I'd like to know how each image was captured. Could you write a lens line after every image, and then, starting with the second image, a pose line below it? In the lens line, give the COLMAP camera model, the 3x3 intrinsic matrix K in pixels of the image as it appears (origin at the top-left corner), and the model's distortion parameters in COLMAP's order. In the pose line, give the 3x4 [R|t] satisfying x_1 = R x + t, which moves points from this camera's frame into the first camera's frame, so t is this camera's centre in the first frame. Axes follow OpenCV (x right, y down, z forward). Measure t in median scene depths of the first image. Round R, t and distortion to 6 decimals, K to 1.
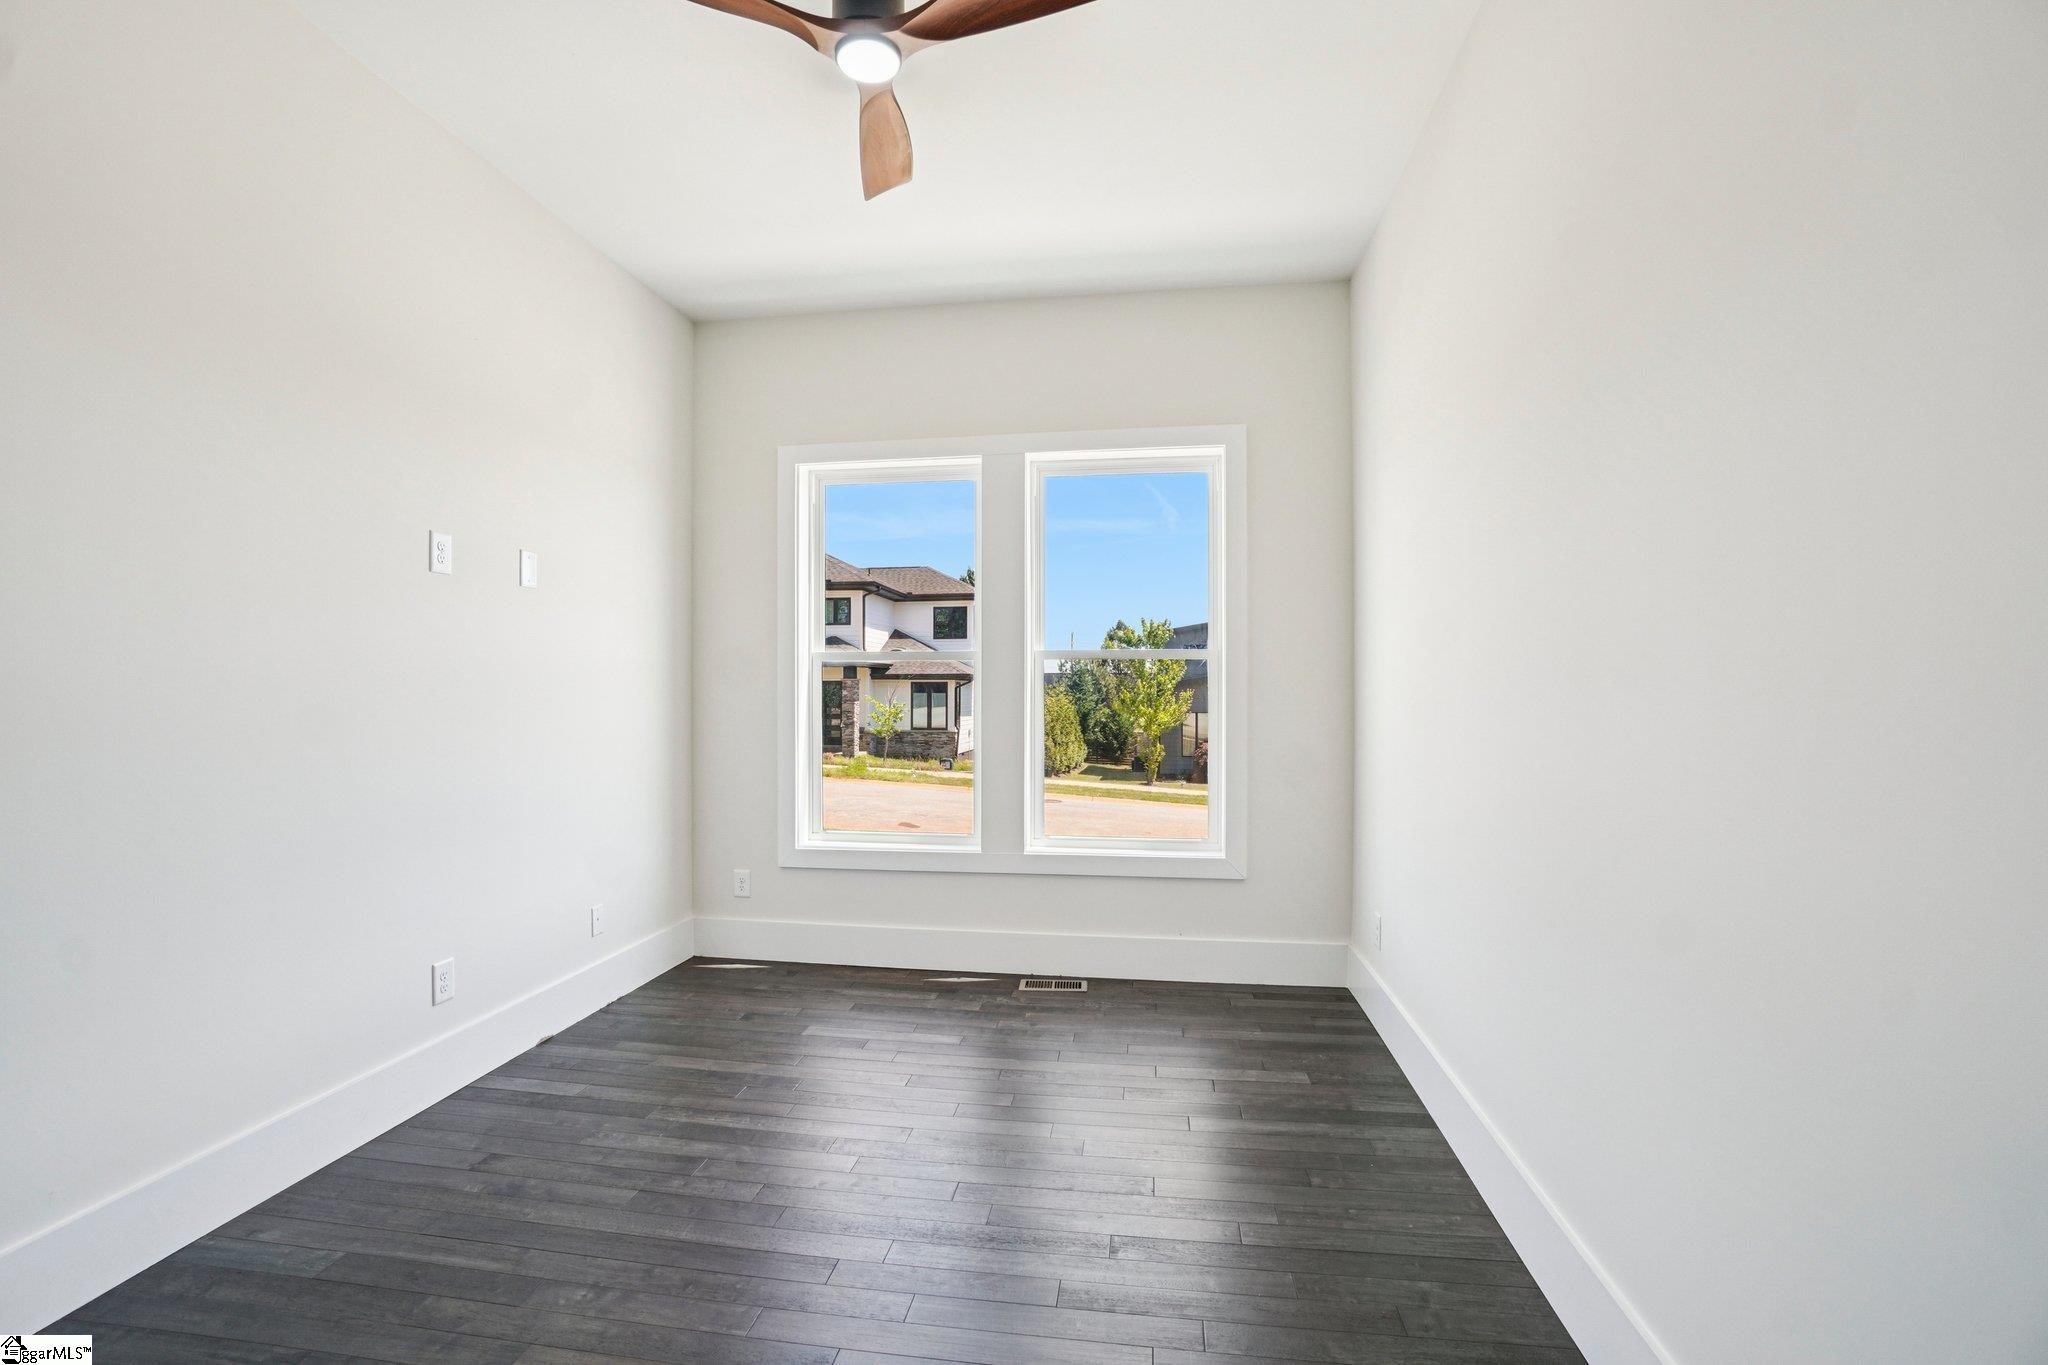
lens RADIAL K [[919.8, 0, 1027.3], [0, 919.8, 690.7], [0, 0, 1]] dist [-0.042823, 0.012846]
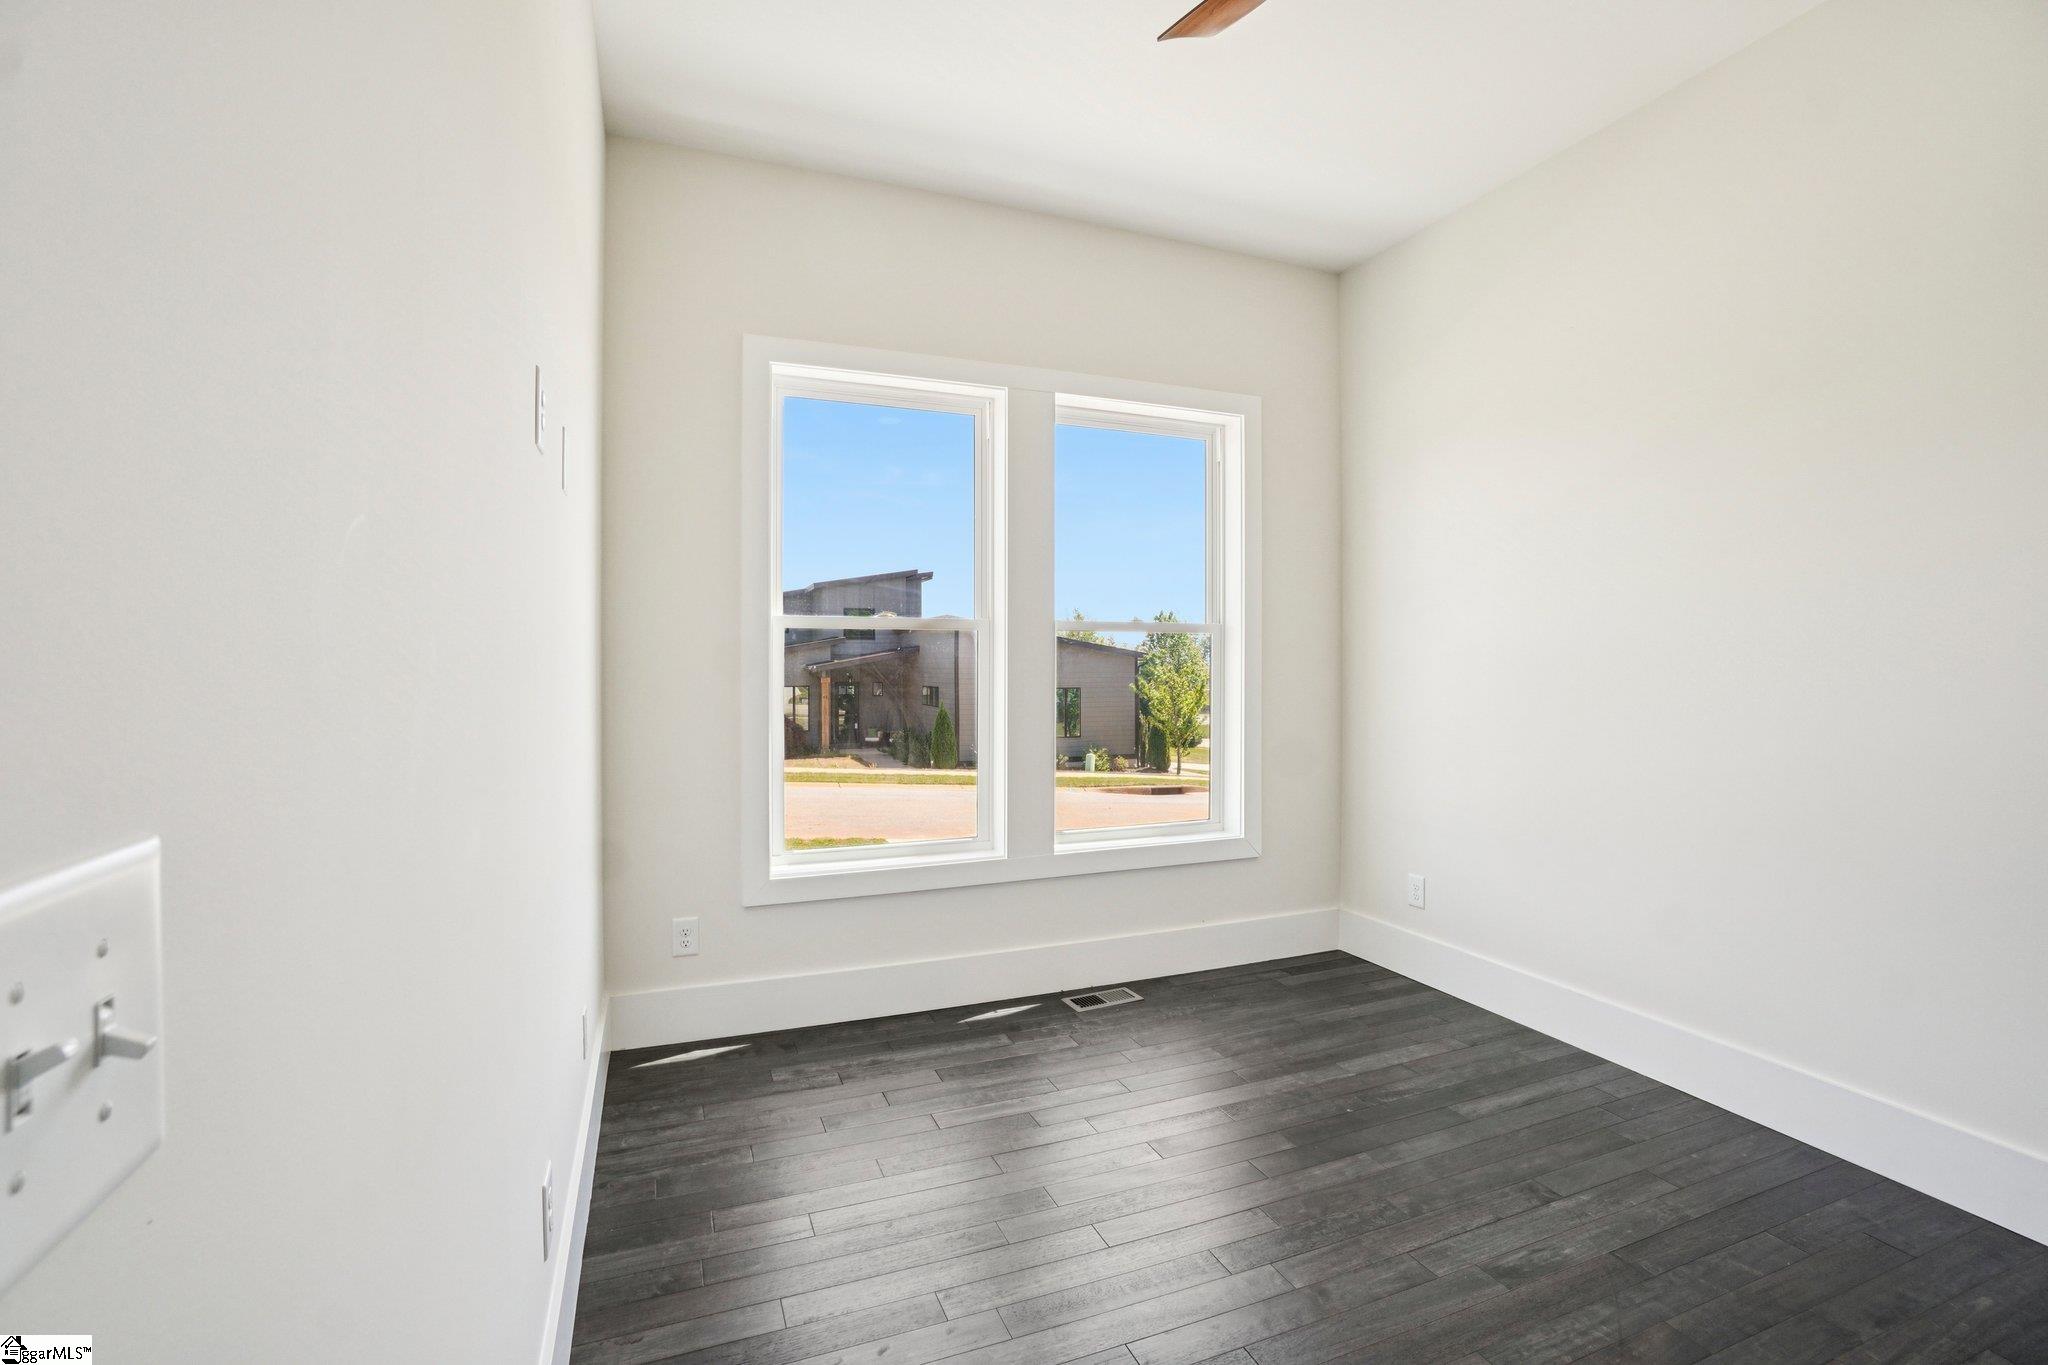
lens RADIAL K [[919.8, 0, 933.9], [0, 919.8, 668.9], [0, 0, 1]] dist [-0.042823, 0.012846]
pose [[0.865774, -0.001448, 0.500433, -0.532431], [0.000263, 0.999997, 0.002438, 0.001208], [-0.500435, -0.001979, 0.865772, 0.308323]]
